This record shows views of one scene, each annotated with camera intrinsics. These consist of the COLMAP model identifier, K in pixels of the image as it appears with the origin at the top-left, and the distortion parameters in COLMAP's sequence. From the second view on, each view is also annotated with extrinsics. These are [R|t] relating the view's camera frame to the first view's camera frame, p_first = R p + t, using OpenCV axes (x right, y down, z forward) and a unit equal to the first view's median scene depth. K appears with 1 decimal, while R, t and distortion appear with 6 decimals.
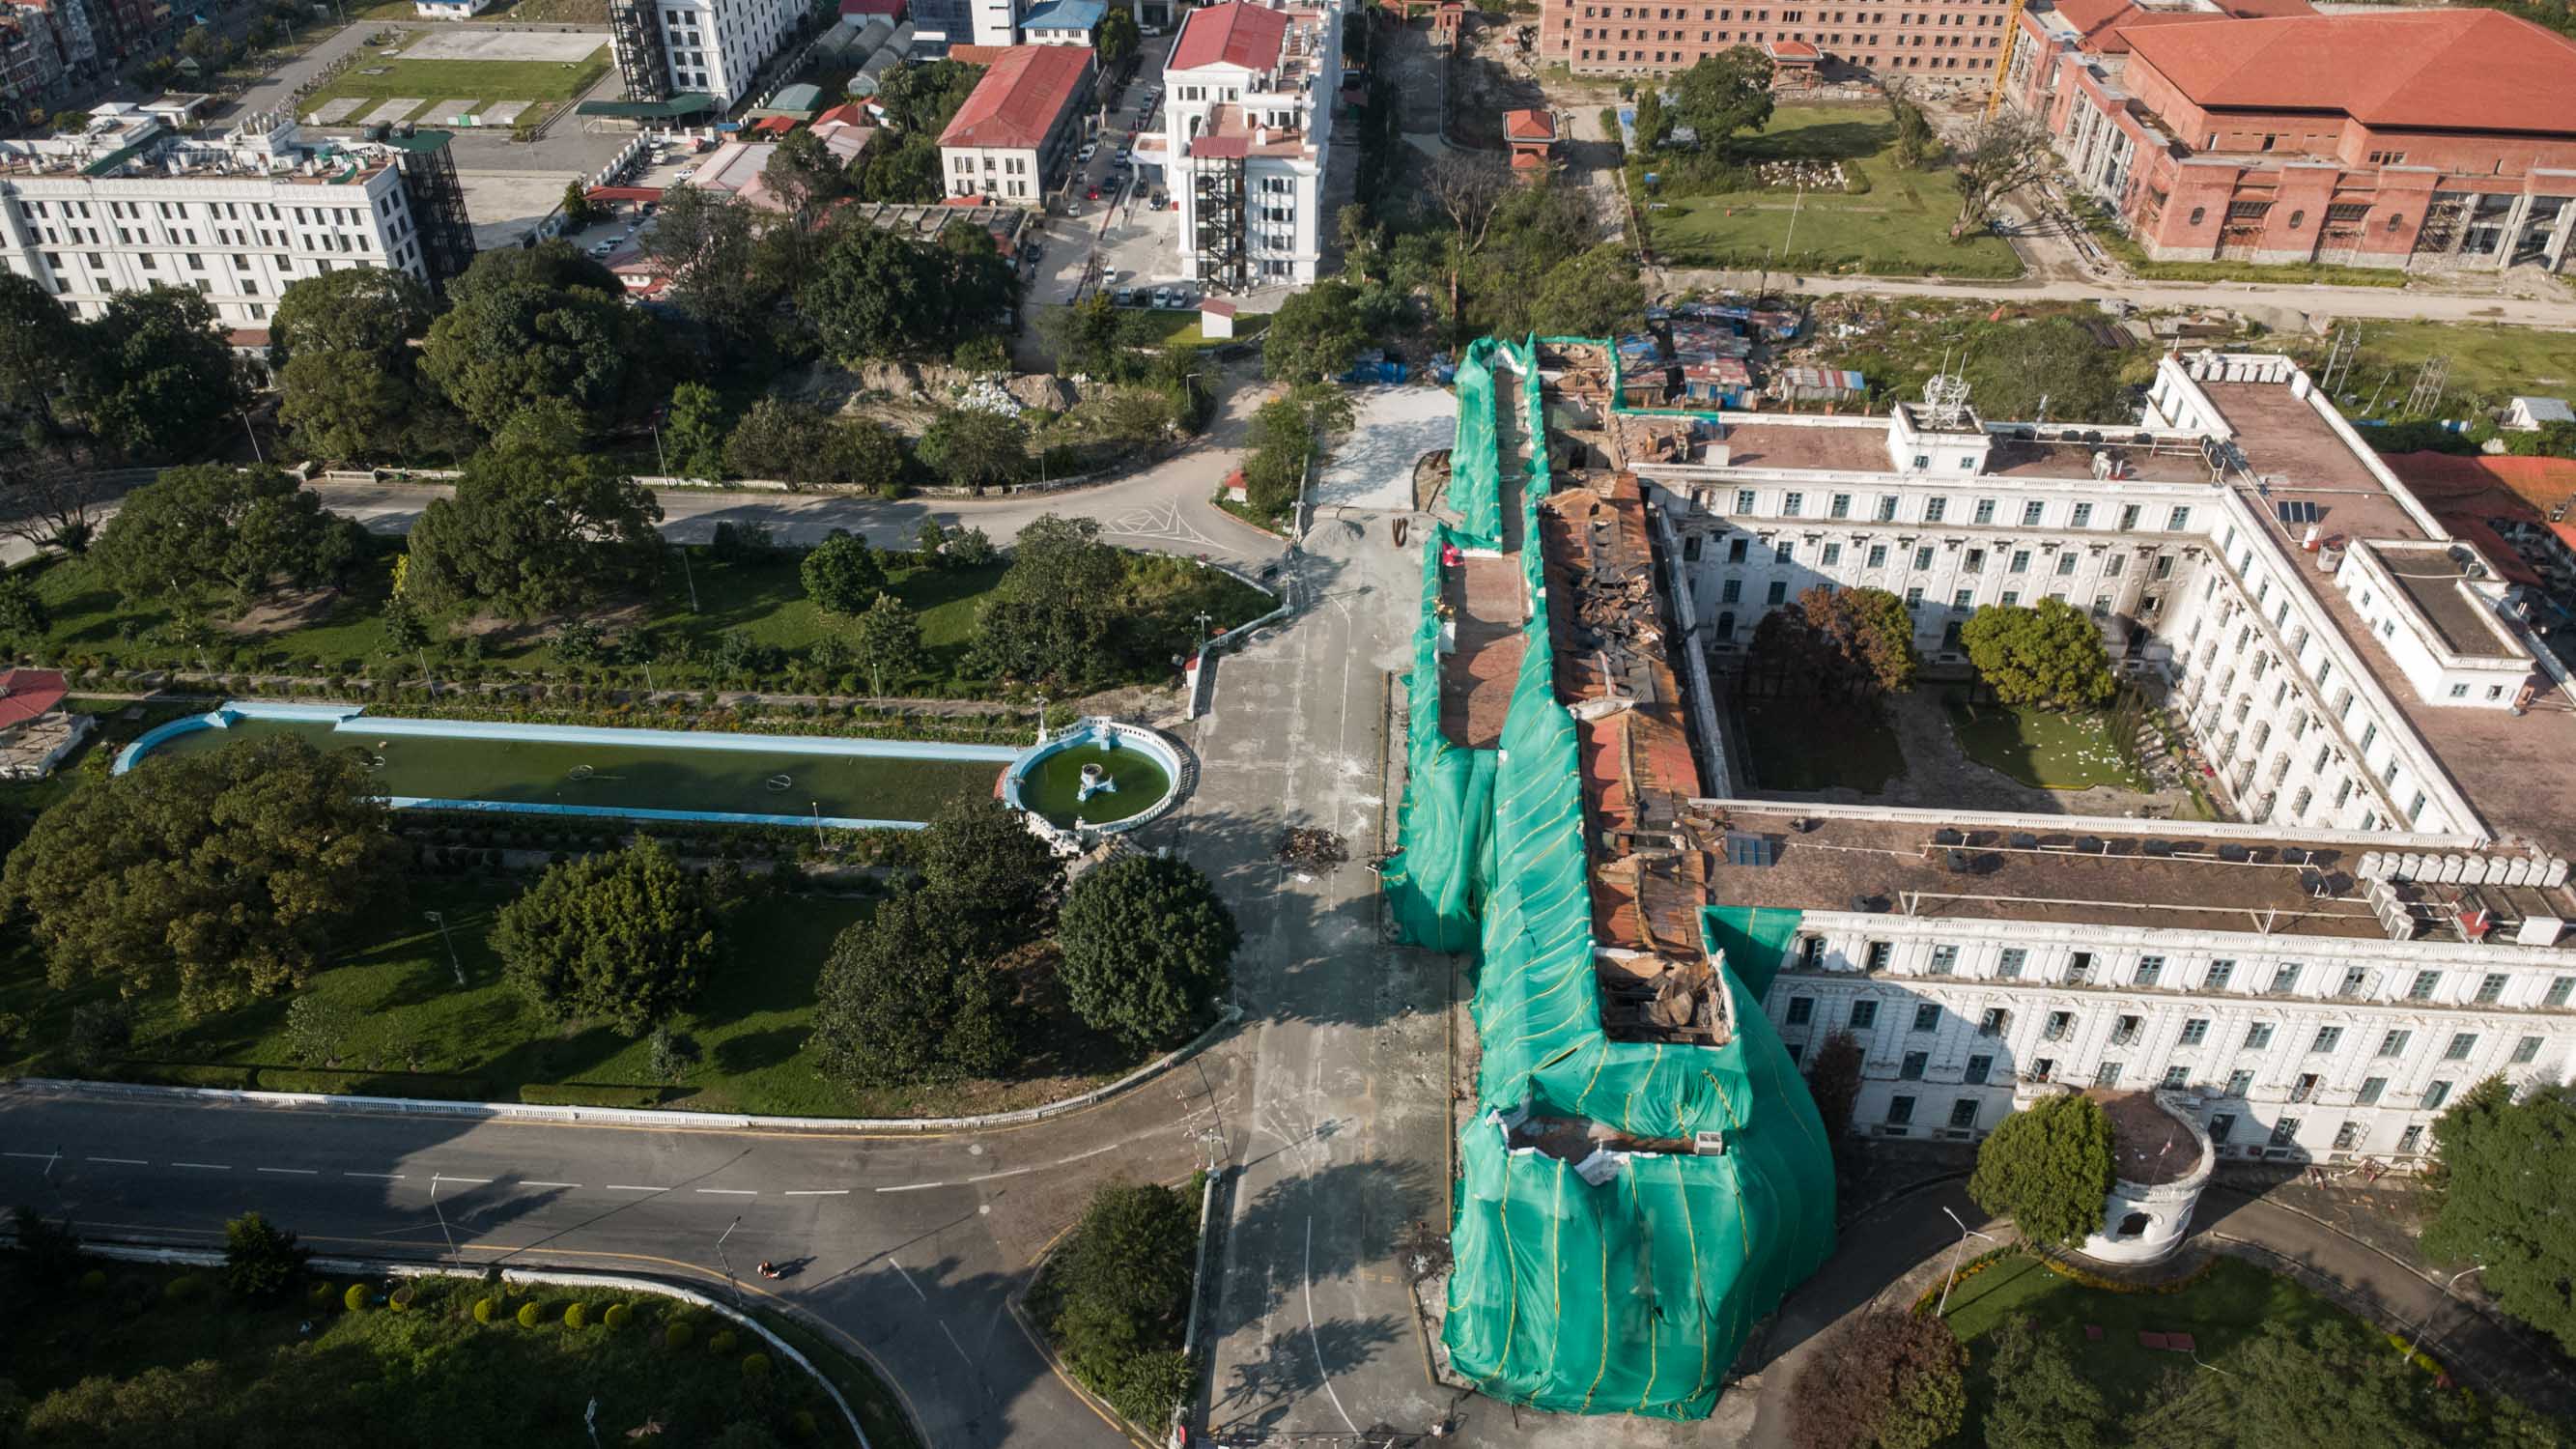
lens RADIAL K [[1835.1, 0, 1288.0], [0, 1835.1, 724.5], [0, 0, 1]] dist [-0.000064, -0.000212]
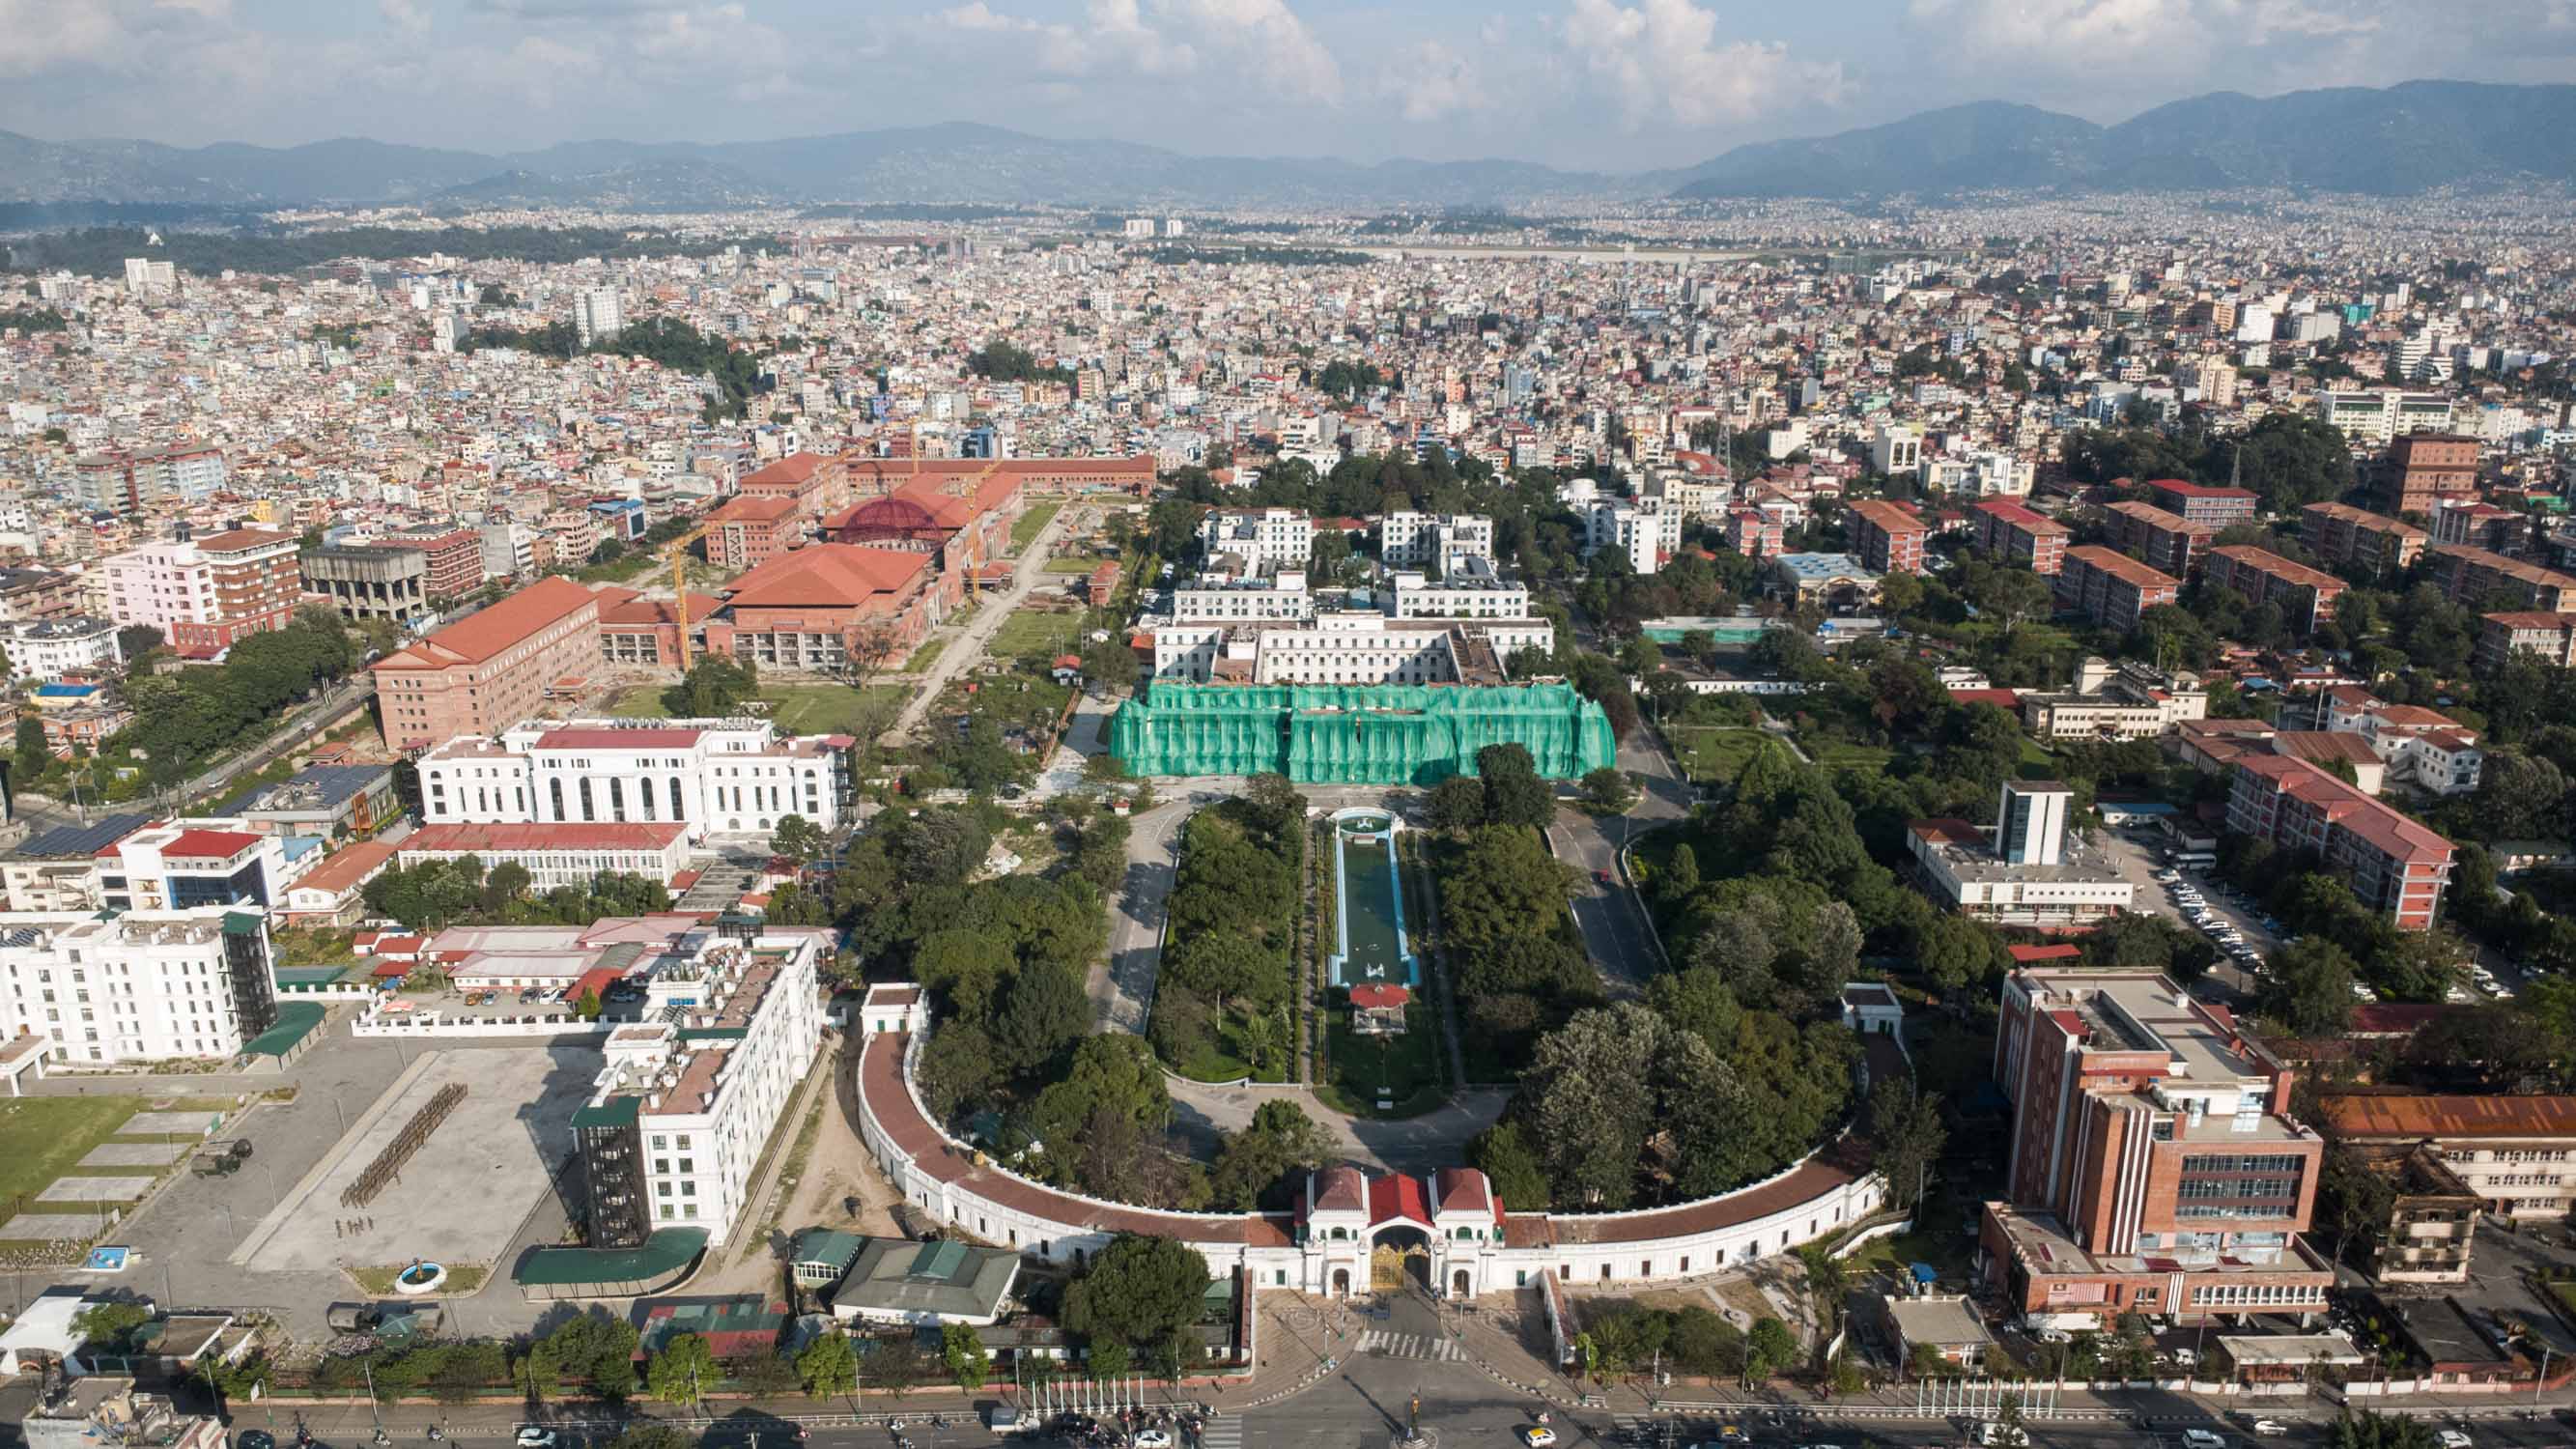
lens RADIAL K [[1826.0, 0, 1288.0], [0, 1826.0, 724.5], [0, 0, 1]] dist [0.021930, -0.002032]
pose [[-0.061065, -0.283616, 0.956992, -1.907391], [0.577739, 0.771800, 0.265597, -0.614985], [-0.813934, 0.569111, 0.116726, 0.536981]]
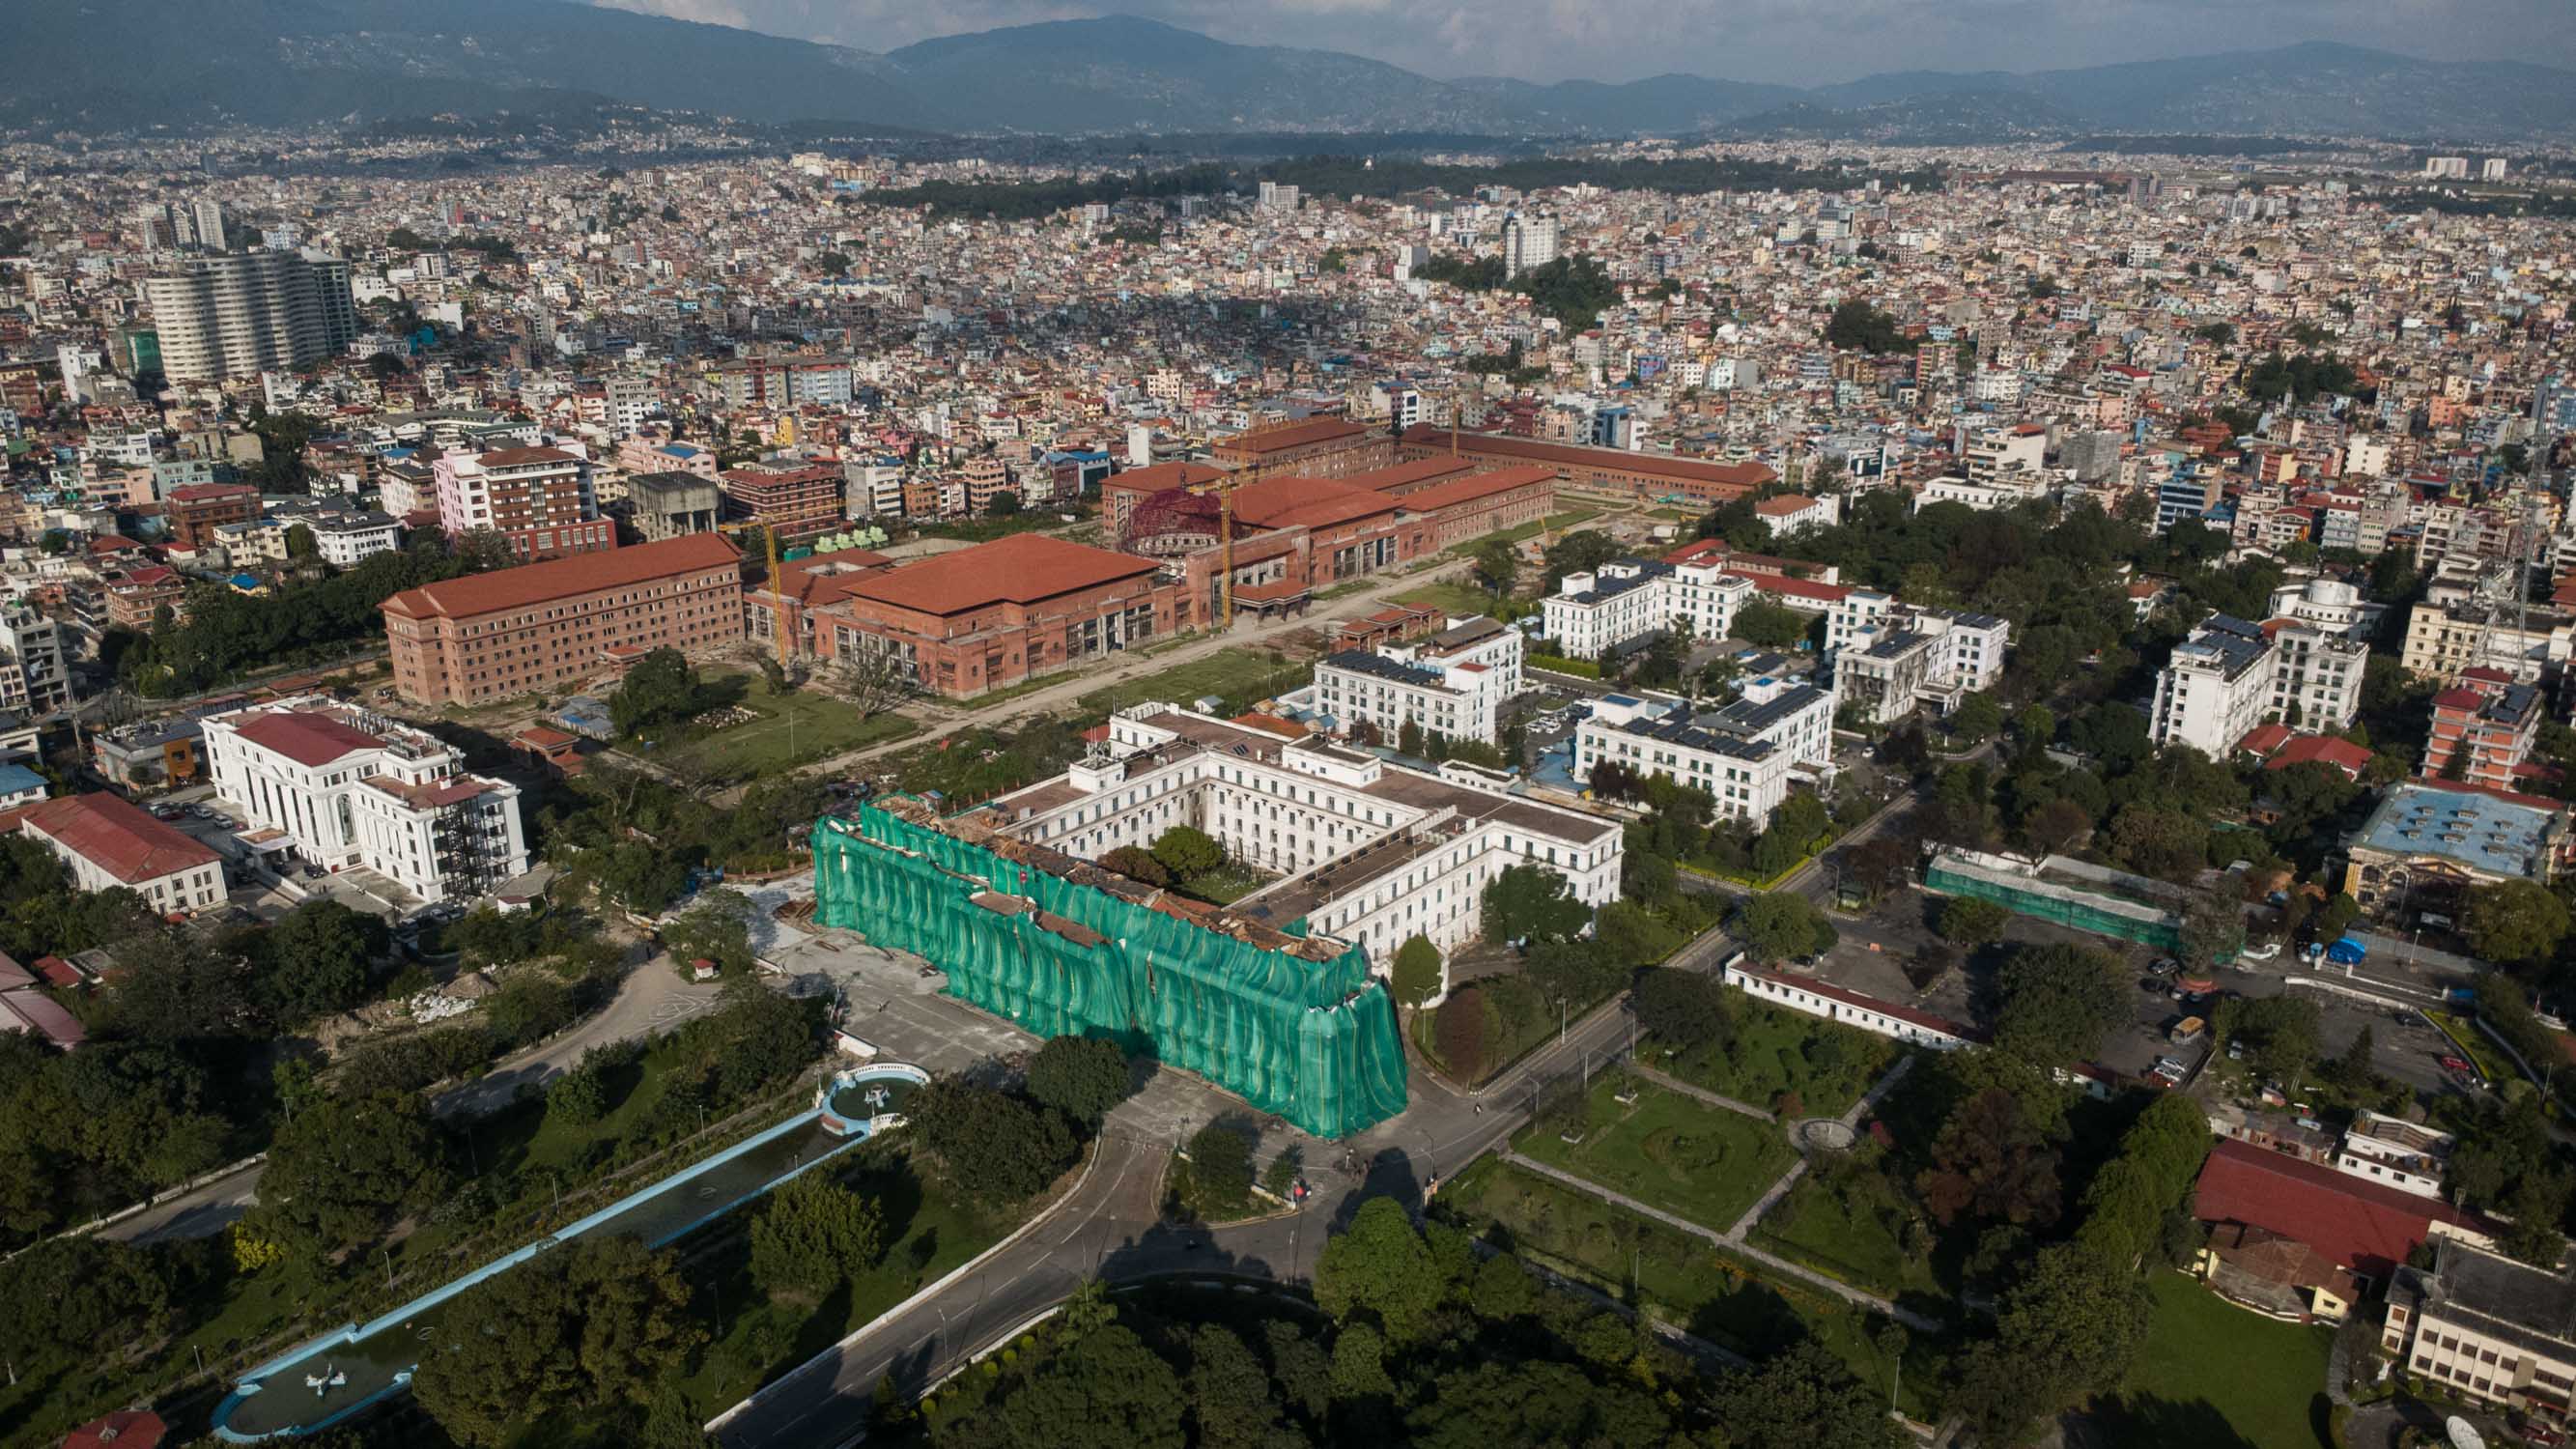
lens RADIAL K [[1835.1, 0, 1288.0], [0, 1835.1, 724.5], [0, 0, 1]] dist [-0.000064, -0.000212]
pose [[0.573297, -0.258799, 0.777402, -0.831667], [0.474519, 0.878363, -0.057526, 0.006291], [-0.667954, 0.401872, 0.626368, -0.306735]]
